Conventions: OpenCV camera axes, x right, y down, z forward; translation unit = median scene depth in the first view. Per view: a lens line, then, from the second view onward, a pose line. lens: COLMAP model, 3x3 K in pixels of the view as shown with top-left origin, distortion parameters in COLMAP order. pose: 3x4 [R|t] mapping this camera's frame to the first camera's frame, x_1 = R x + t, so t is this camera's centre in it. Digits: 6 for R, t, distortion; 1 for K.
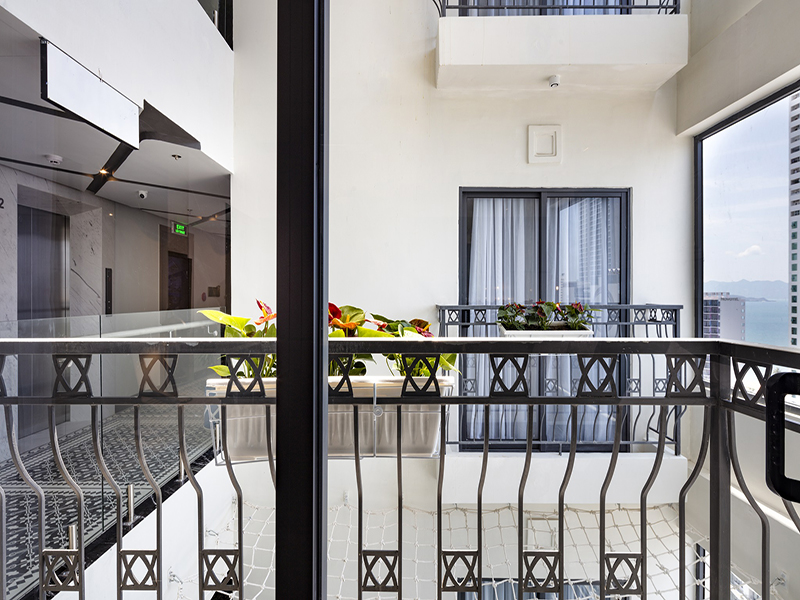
lens RADIAL K [[393.7, 0, 396.5], [0, 393.7, 298.7], [0, 0, 1]] dist [-0.000896, -0.001166]
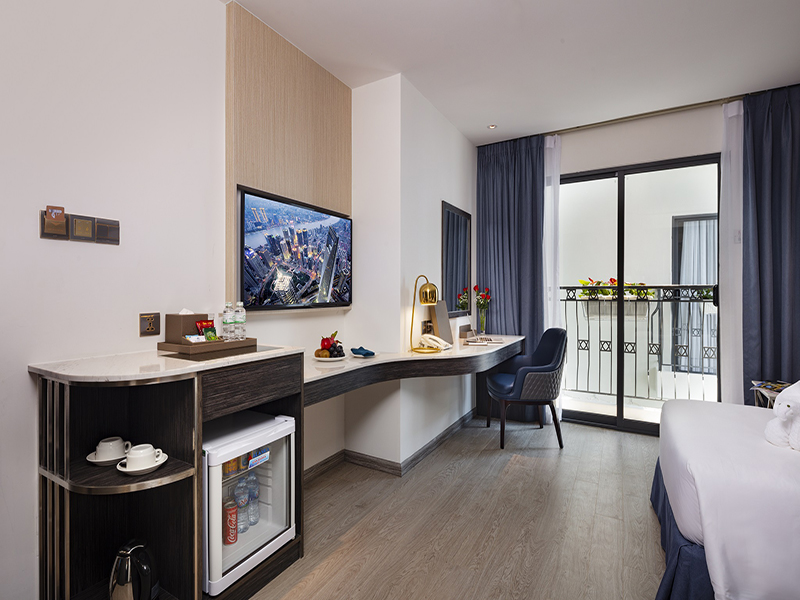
lens RADIAL K [[393.7, 0, 396.5], [0, 393.7, 298.7], [0, 0, 1]] dist [-0.000896, -0.001166]
pose [[0.870162, 0.007423, -0.492709, -0.039648], [-0.002009, 0.999932, 0.011516, 0.054227], [0.492761, -0.009031, 0.870118, -1.055313]]
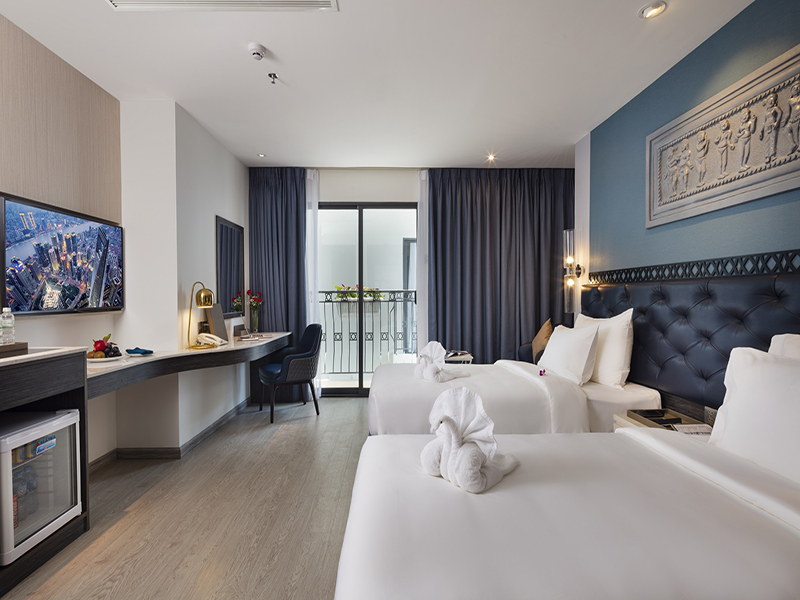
lens RADIAL K [[393.7, 0, 396.5], [0, 393.7, 298.7], [0, 0, 1]] dist [-0.000896, -0.001166]
pose [[0.999381, -0.004938, 0.034845, 0.041064], [0.004722, 0.999969, 0.006280, 0.051655], [-0.034875, -0.006112, 0.999373, -1.267726]]
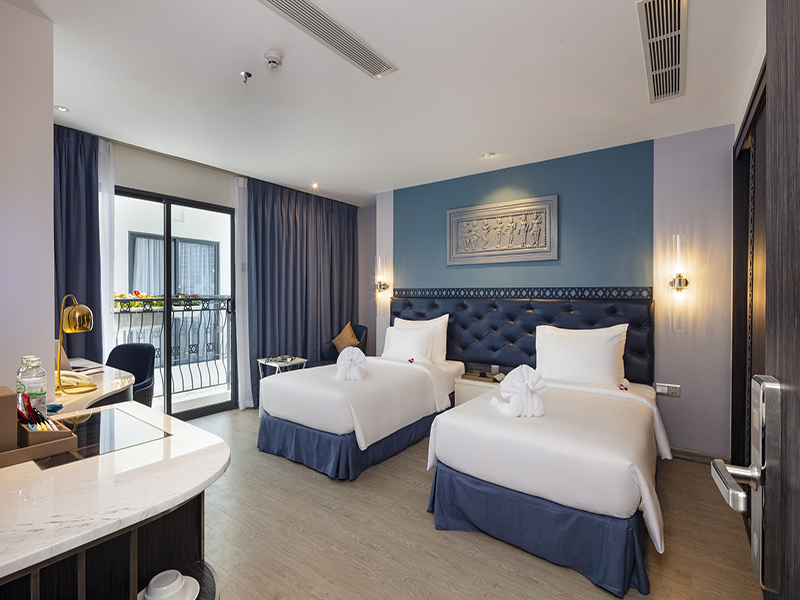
lens RADIAL K [[393.7, 0, 396.5], [0, 393.7, 298.7], [0, 0, 1]] dist [-0.000896, -0.001166]
pose [[0.592441, -0.002185, 0.805611, -0.607324], [-0.004489, 0.999972, 0.006013, 0.019954], [-0.805601, -0.007179, 0.592415, -1.132284]]
